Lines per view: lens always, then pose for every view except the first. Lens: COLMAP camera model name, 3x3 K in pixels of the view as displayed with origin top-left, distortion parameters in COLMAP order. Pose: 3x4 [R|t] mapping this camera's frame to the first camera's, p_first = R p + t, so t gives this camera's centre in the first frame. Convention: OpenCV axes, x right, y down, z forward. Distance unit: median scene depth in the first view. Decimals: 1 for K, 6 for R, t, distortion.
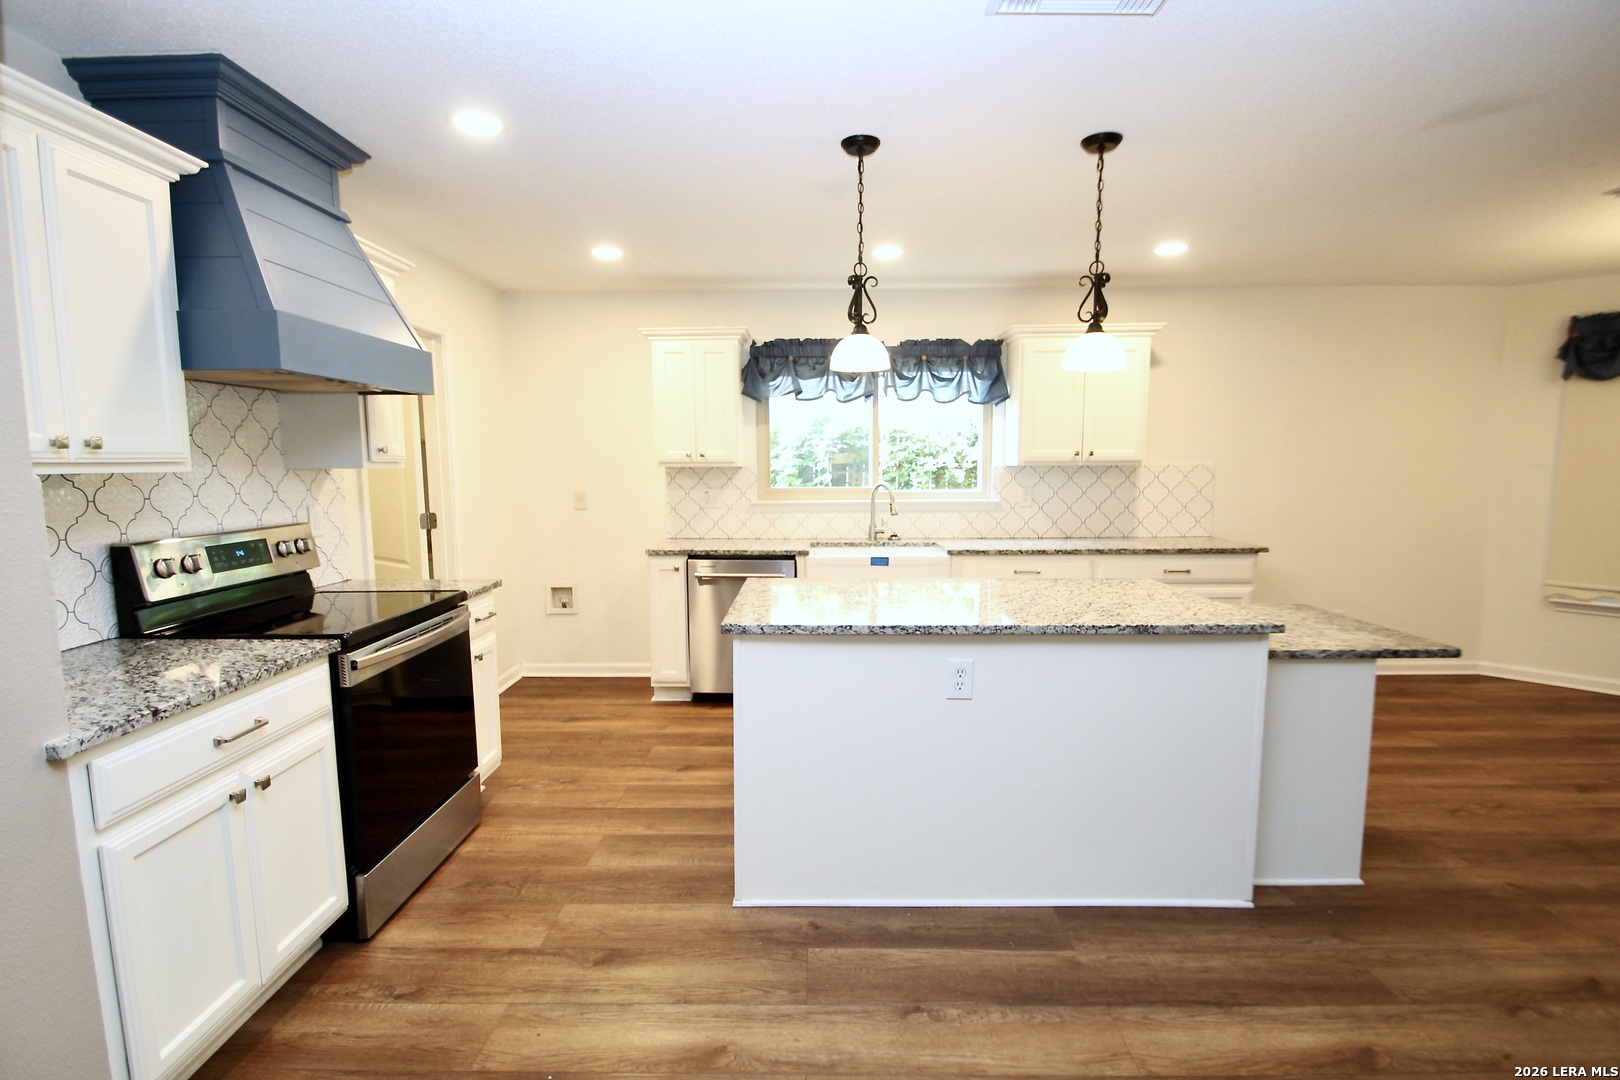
lens RADIAL K [[770.9, 0, 812.1], [0, 770.9, 547.5], [0, 0, 1]] dist [0.012547, -0.013589]
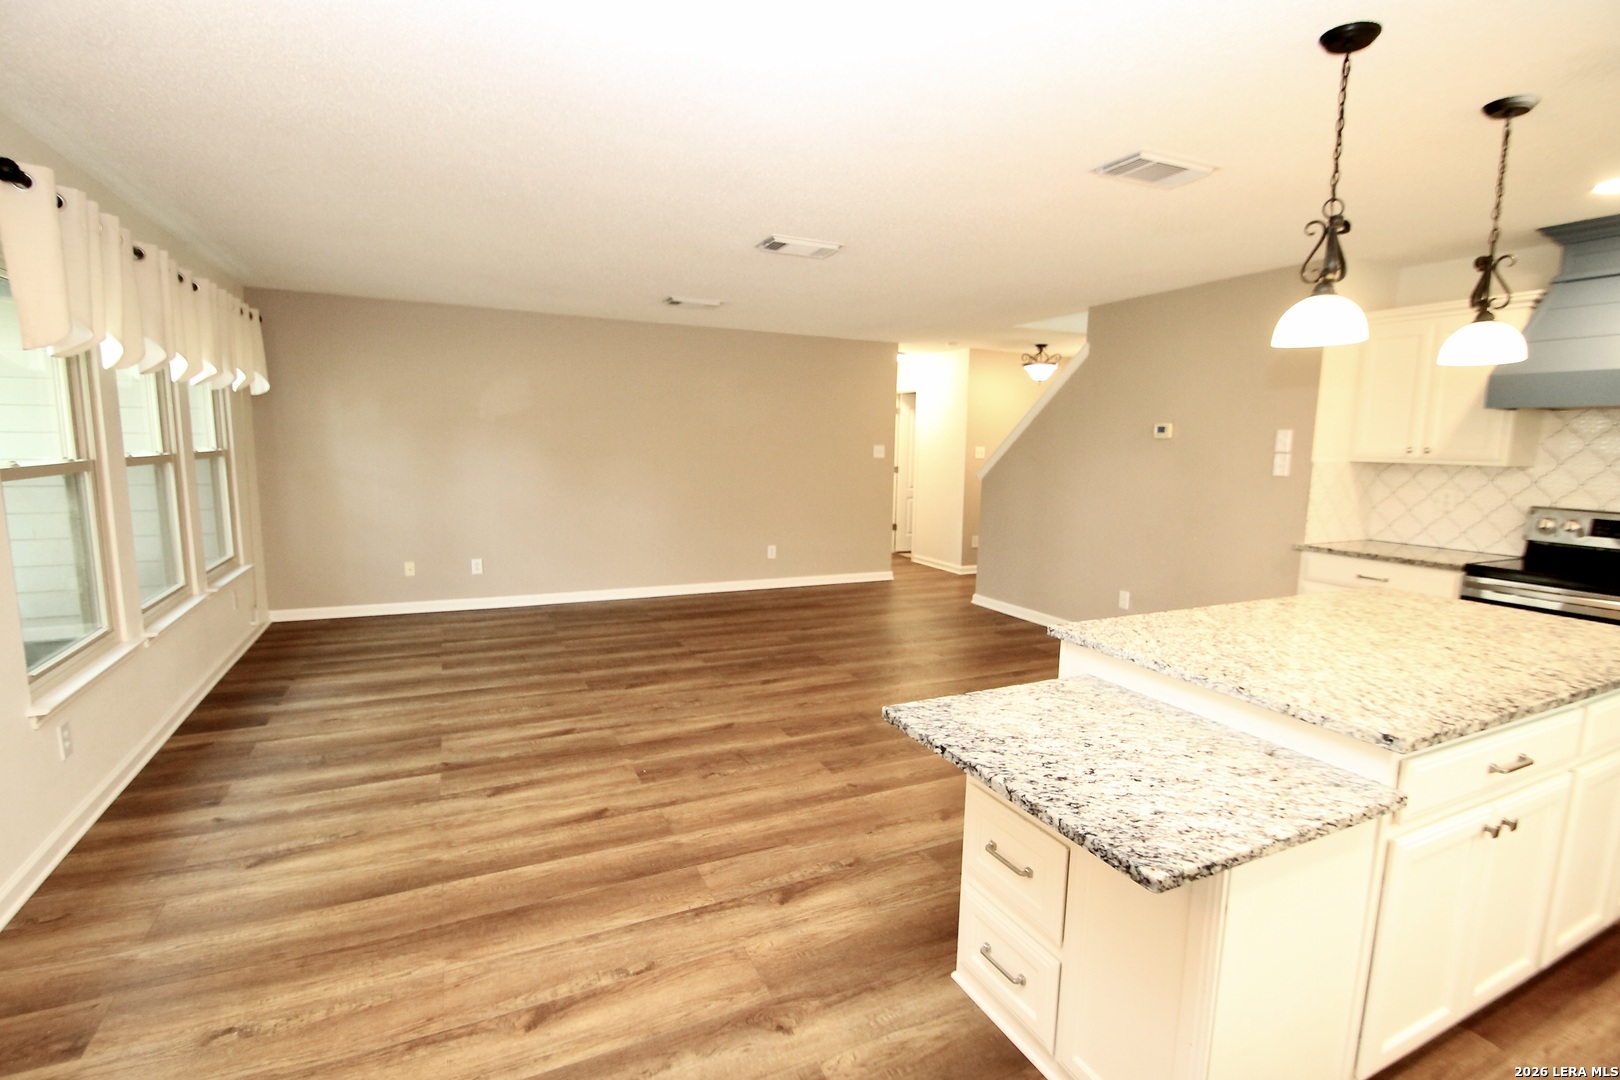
lens RADIAL K [[761.2, 0, 808.0], [0, 761.2, 552.2], [0, 0, 1]] dist [0.010139, -0.014922]
pose [[-0.900866, 0.051352, -0.431049, 0.666405], [-0.061454, 0.967891, 0.243742, -0.108600], [0.429725, 0.246068, -0.868785, 0.865074]]
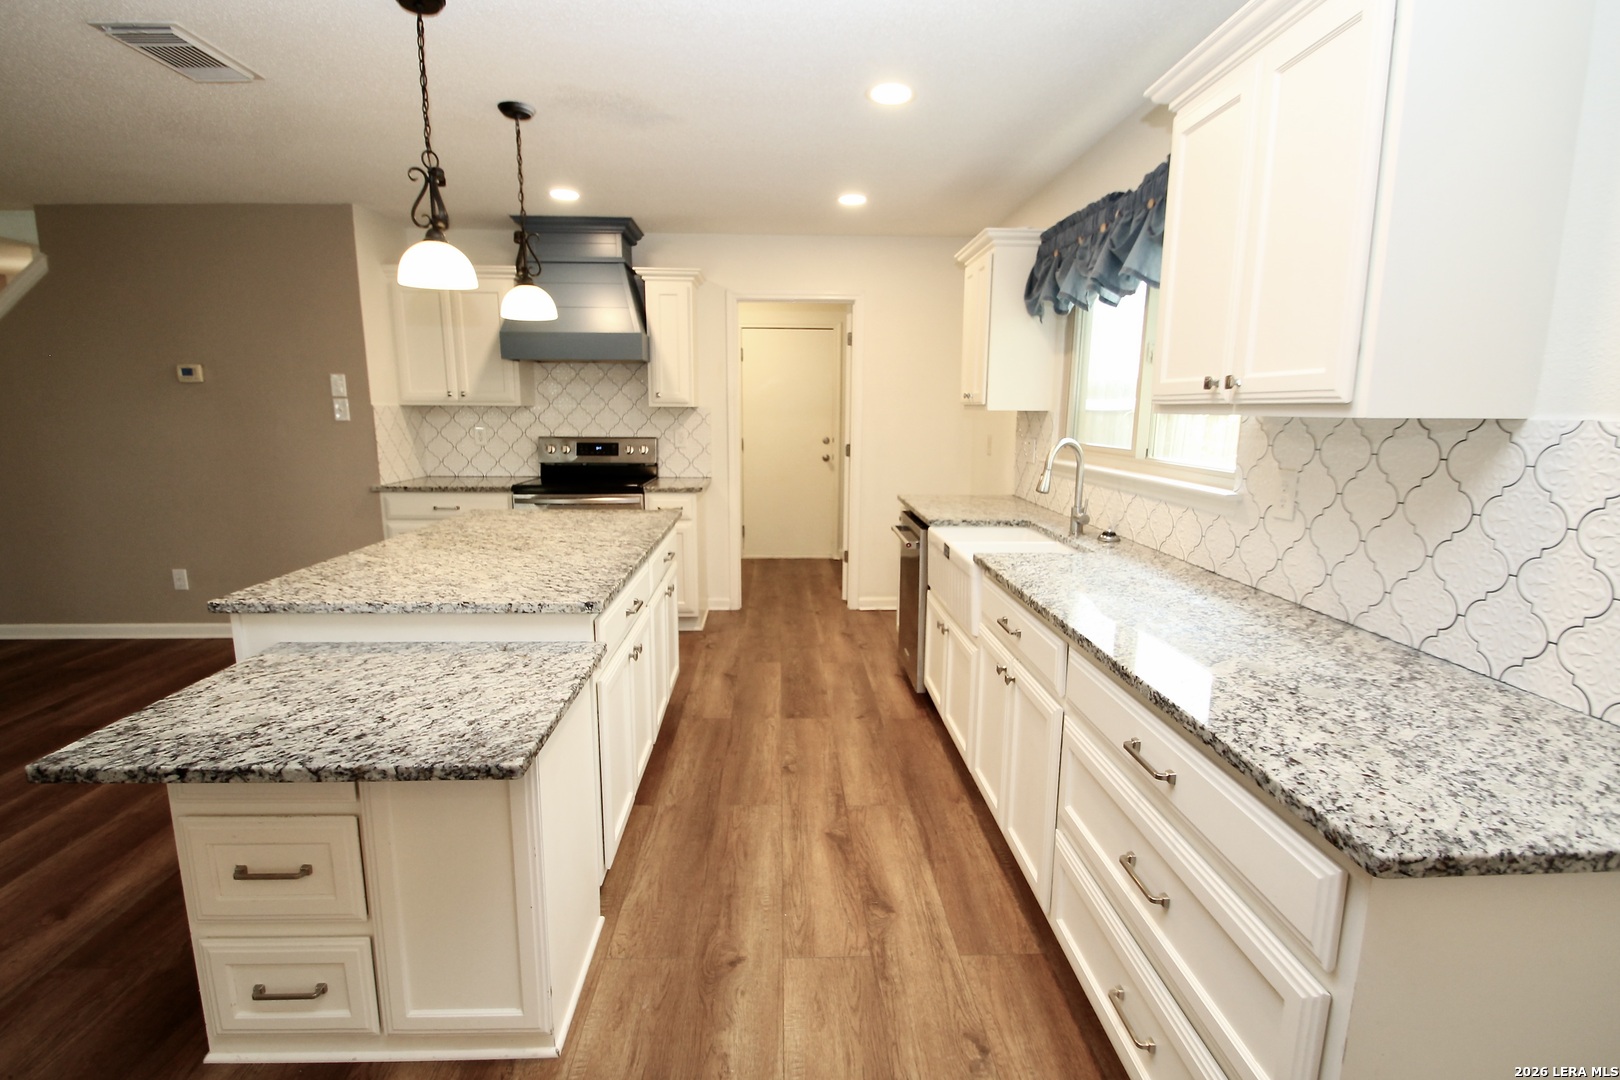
lens RADIAL K [[776.8, 0, 804.4], [0, 776.8, 549.0], [0, 0, 1]] dist [0.015255, -0.016050]
pose [[0.038427, 0.183597, -0.982250, 0.727809], [-0.115587, 0.977195, 0.178130, -0.088299], [0.992554, 0.106691, 0.058773, 0.798600]]
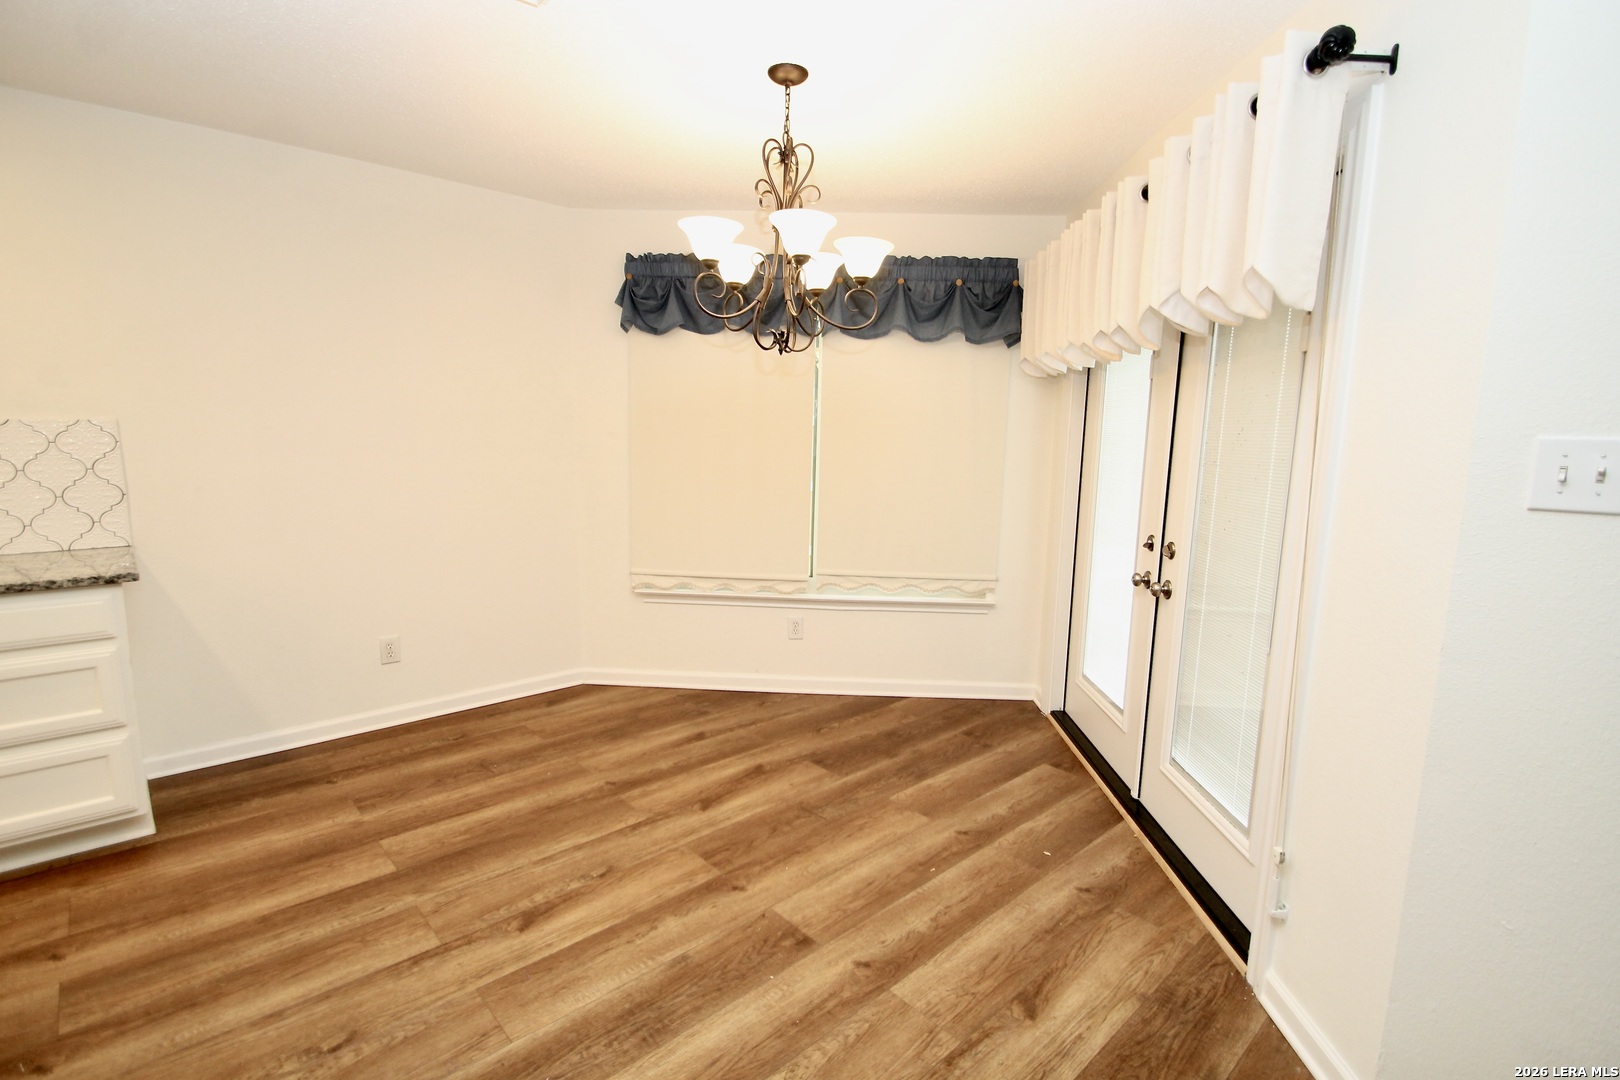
lens RADIAL K [[763.1, 0, 808.8], [0, 763.1, 547.5], [0, 0, 1]] dist [0.011687, -0.014009]
pose [[0.729771, -0.080531, 0.678933, 0.545458], [0.047778, 0.996618, 0.066857, -0.029836], [-0.682021, -0.016352, 0.731150, 0.255862]]
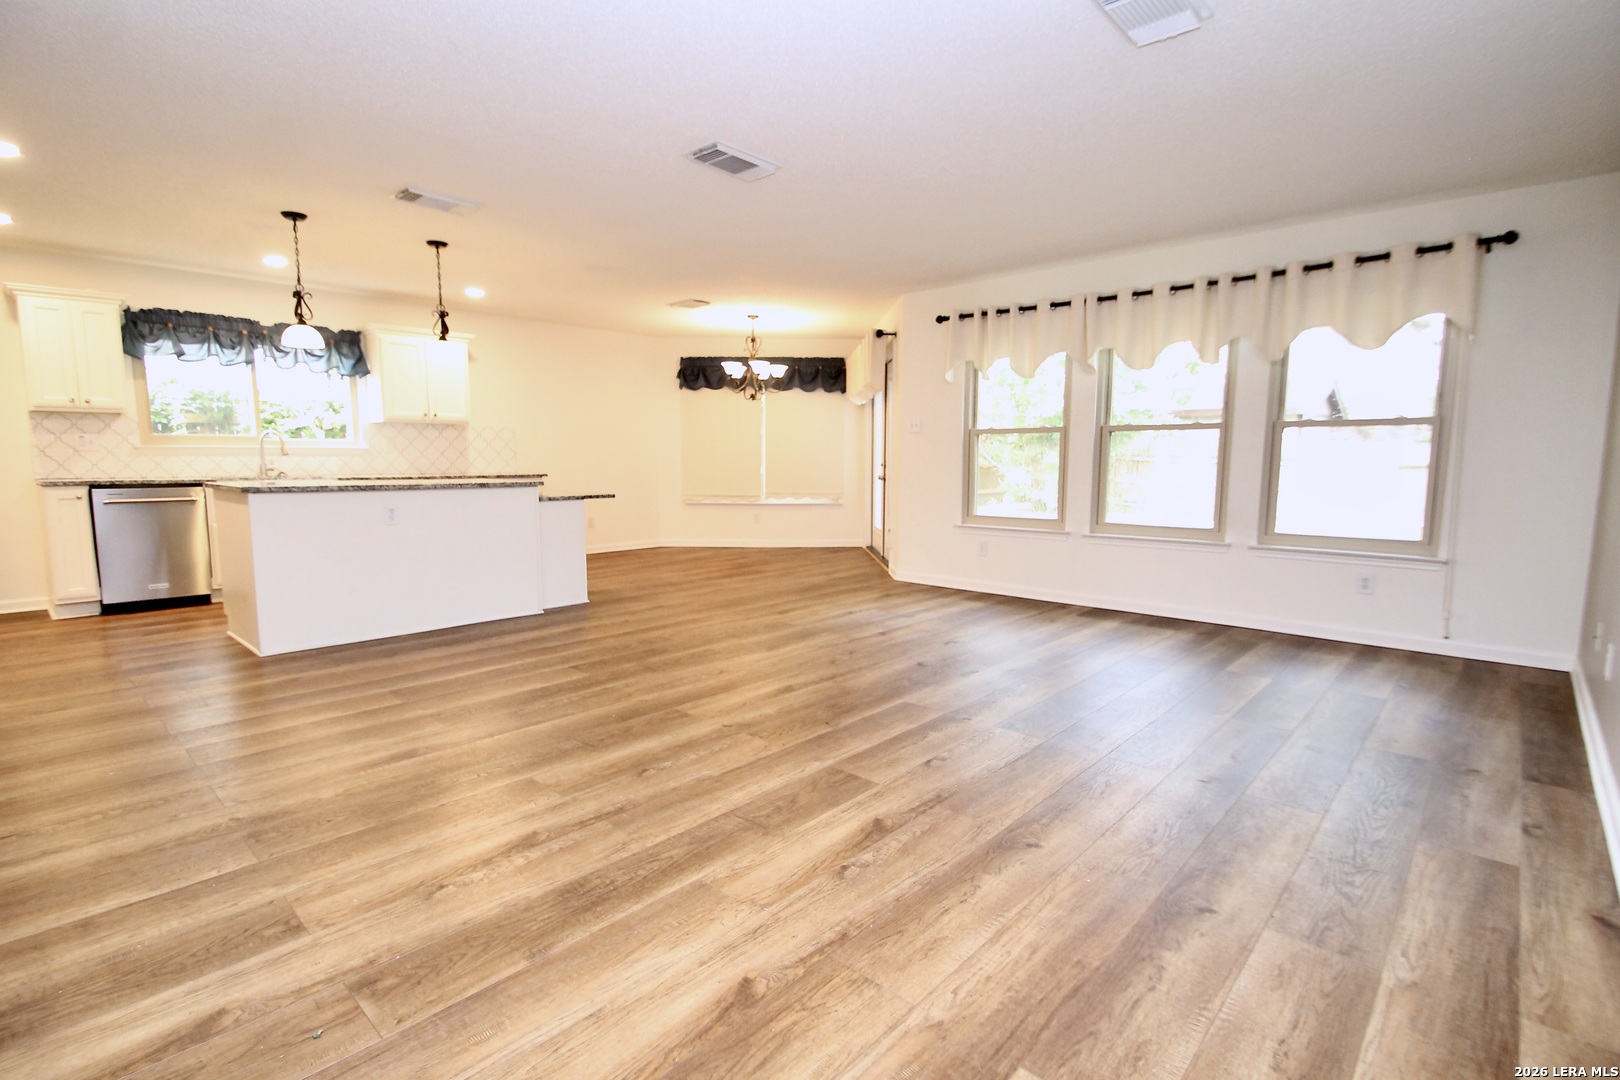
lens RADIAL K [[763.1, 0, 808.8], [0, 763.1, 547.5], [0, 0, 1]] dist [0.011687, -0.014009]
pose [[0.673830, -0.080172, 0.734524, -0.271681], [0.074239, 0.996412, 0.040653, 0.132287], [-0.735148, 0.027137, 0.677363, -0.558102]]
